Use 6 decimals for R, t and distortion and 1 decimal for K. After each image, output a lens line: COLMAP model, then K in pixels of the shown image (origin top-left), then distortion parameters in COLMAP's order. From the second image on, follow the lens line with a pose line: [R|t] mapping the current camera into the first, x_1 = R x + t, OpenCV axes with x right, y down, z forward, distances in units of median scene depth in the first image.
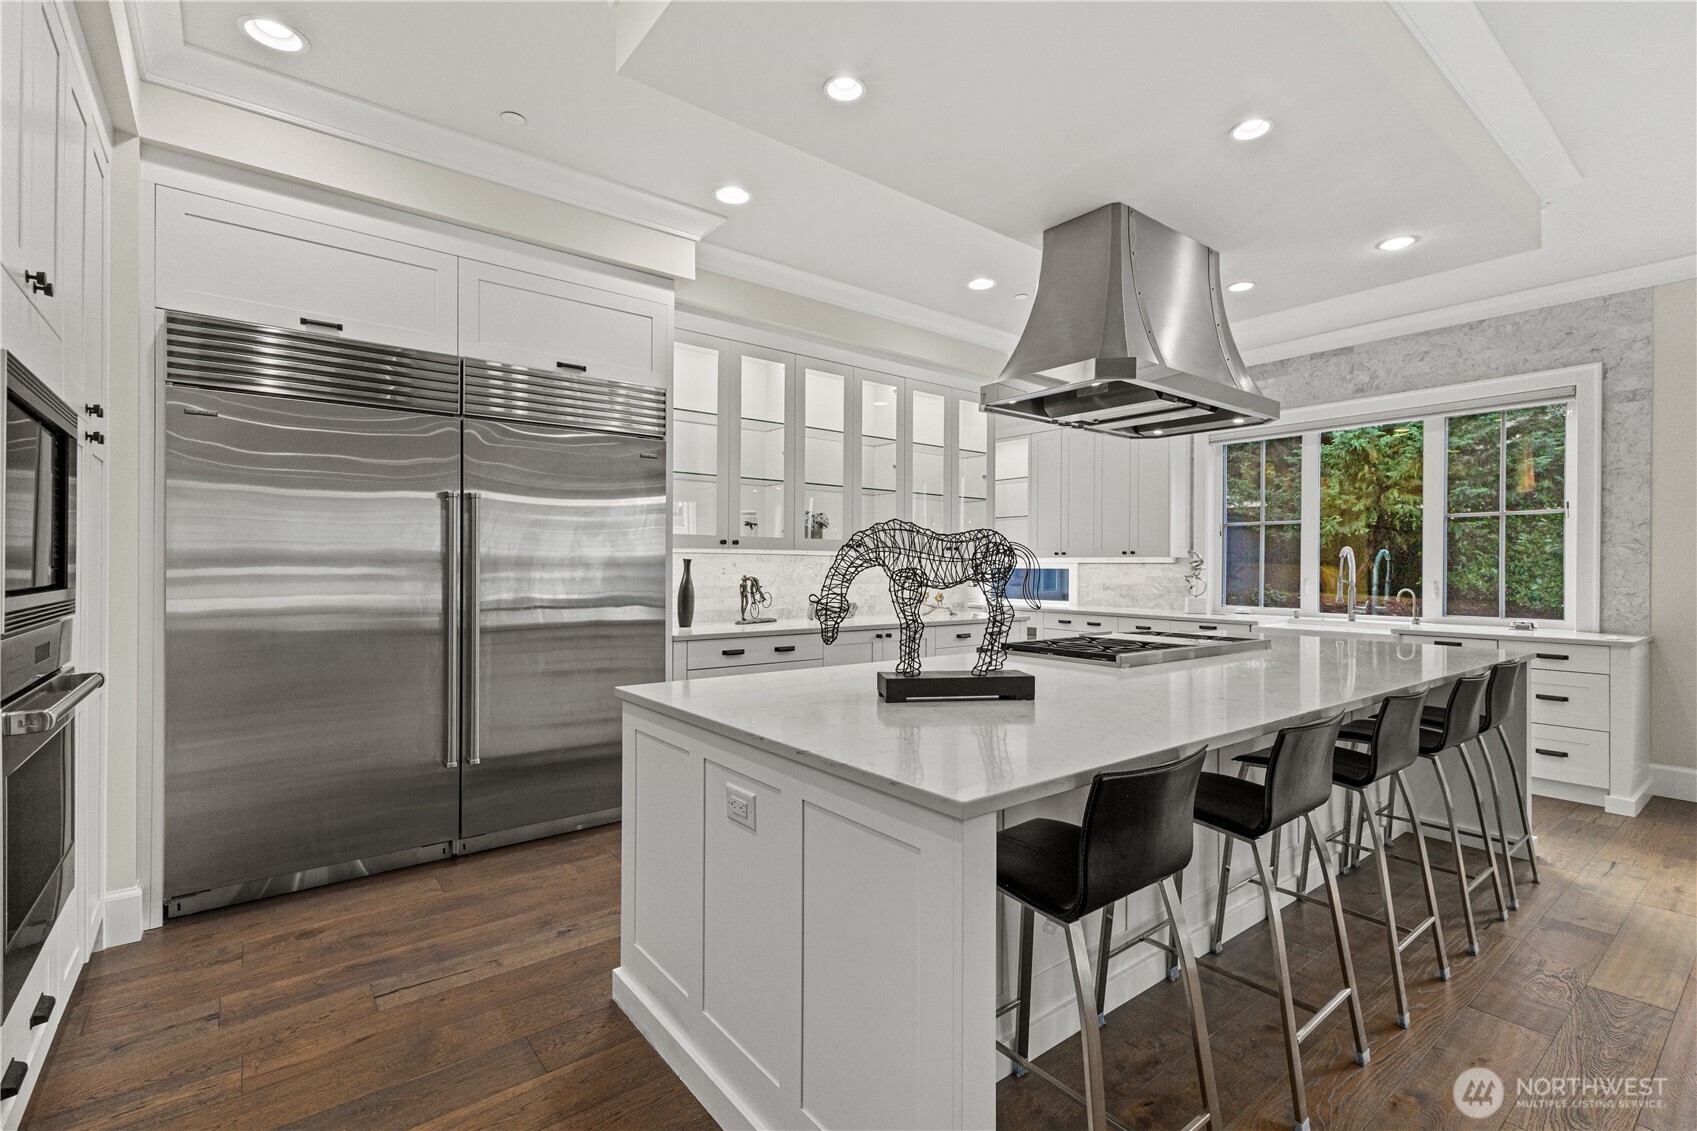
lens RADIAL K [[756.4, 0, 855.5], [0, 756.4, 568.7], [0, 0, 1]] dist [0.005870, 0.000420]
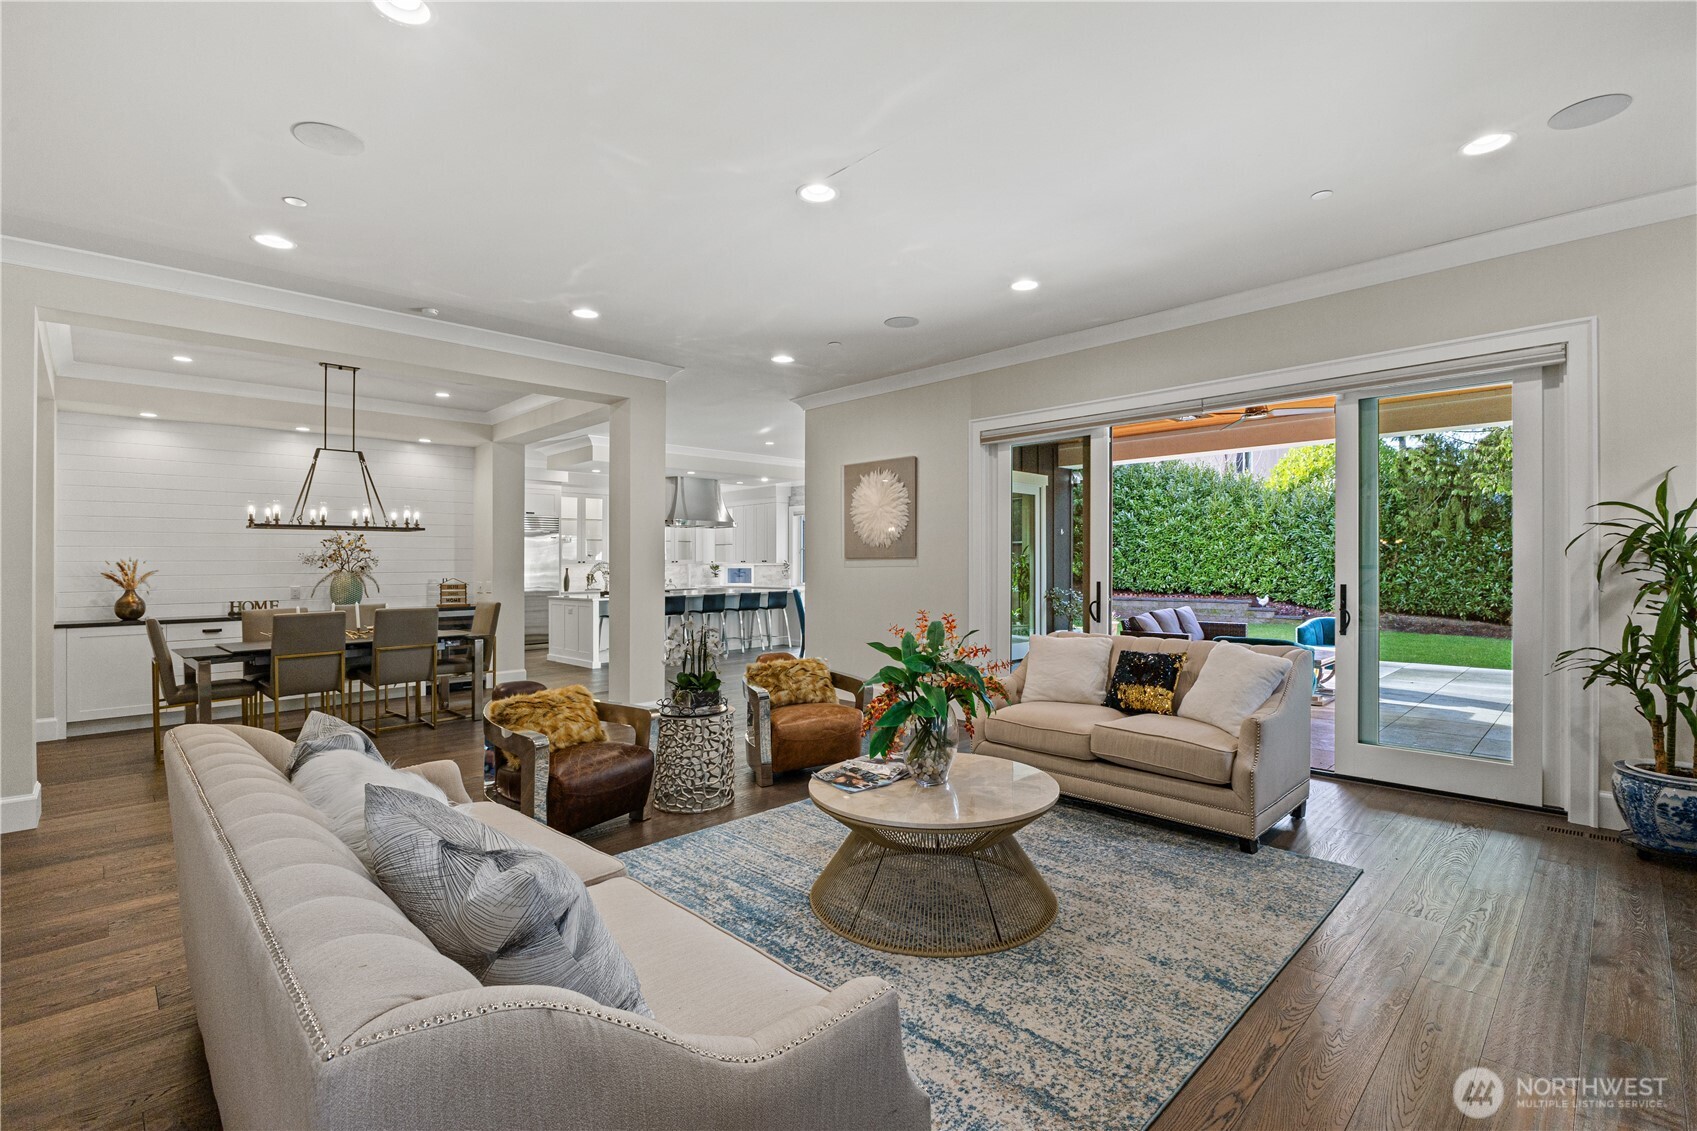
lens RADIAL K [[786.6, 0, 846.2], [0, 786.6, 561.5], [0, 0, 1]] dist [-0.004584, -0.000718]
pose [[0.991879, -0.013857, 0.126426, 0.405605], [0.014857, 0.999865, -0.006970, 0.001434], [-0.126312, 0.008792, 0.991952, -1.875242]]
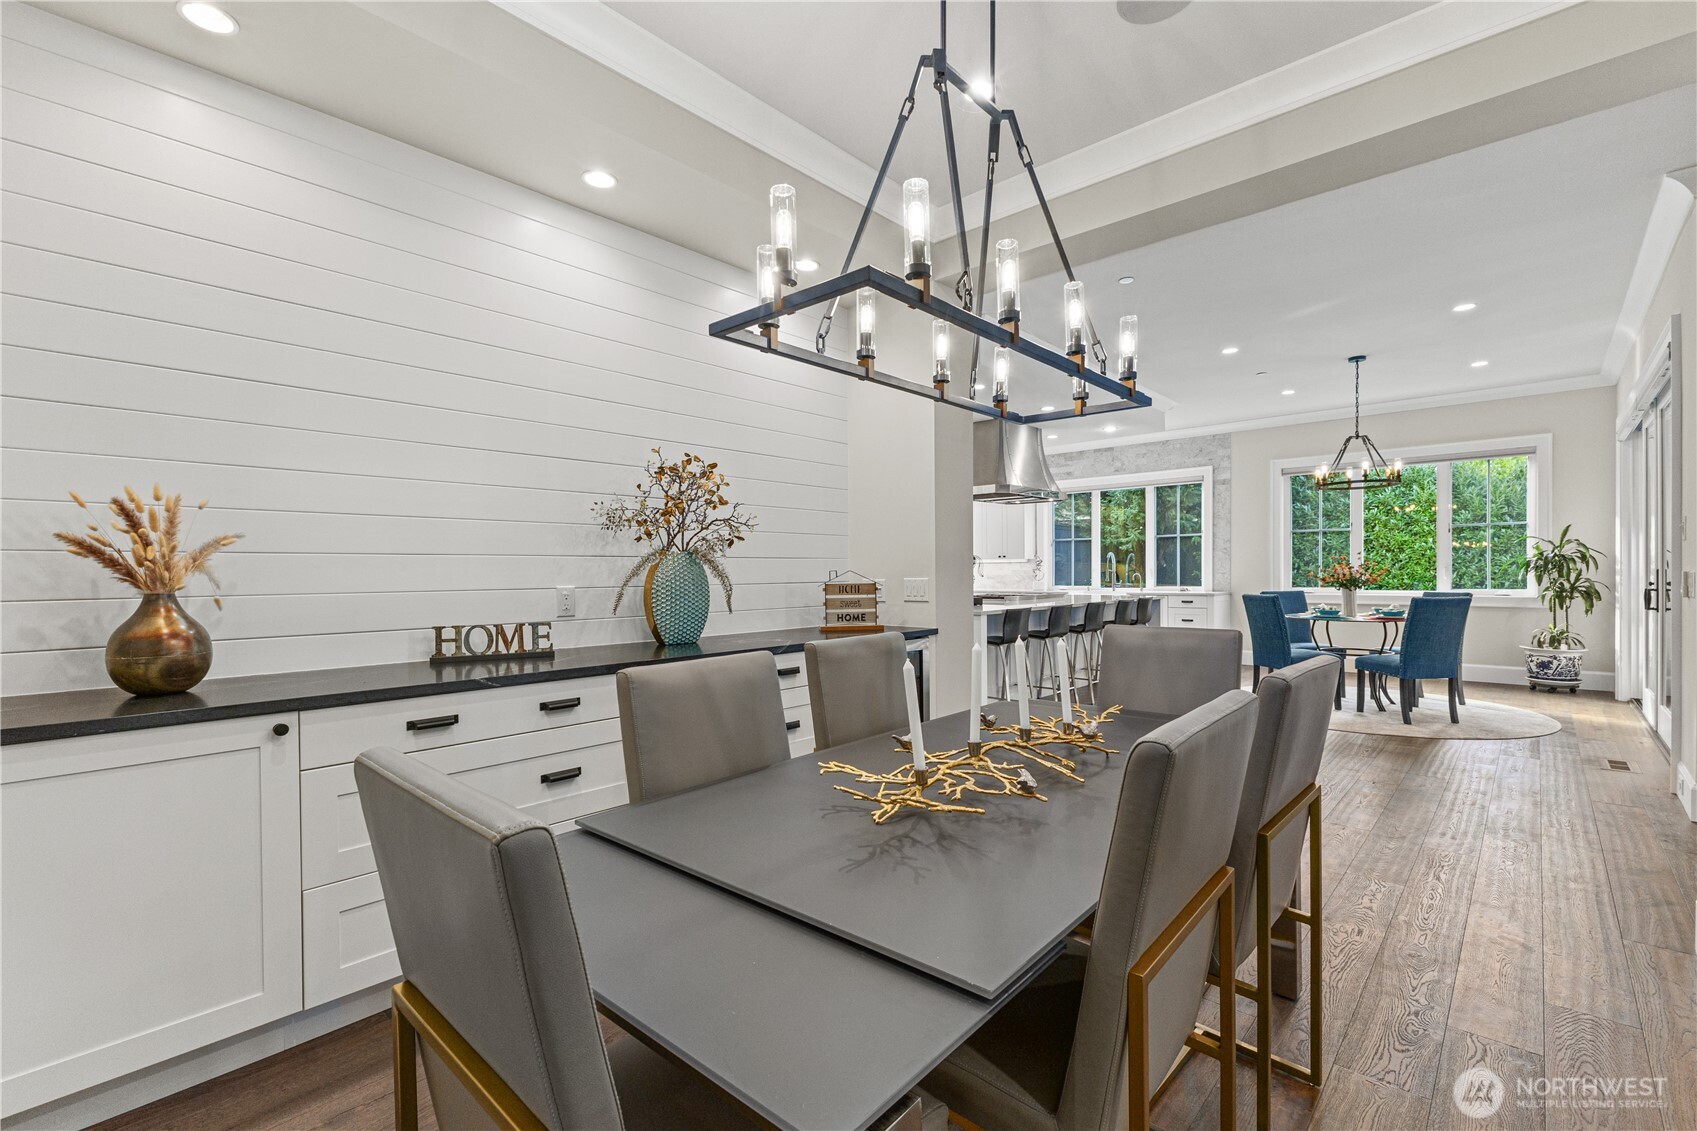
lens RADIAL K [[756.4, 0, 844.4], [0, 756.4, 572.9], [0, 0, 1]] dist [0.005870, 0.000420]
pose [[0.987217, -0.015621, 0.158615, -0.348794], [0.016138, 0.999868, -0.001971, 0.017542], [-0.158563, 0.004506, 0.987339, -0.840705]]
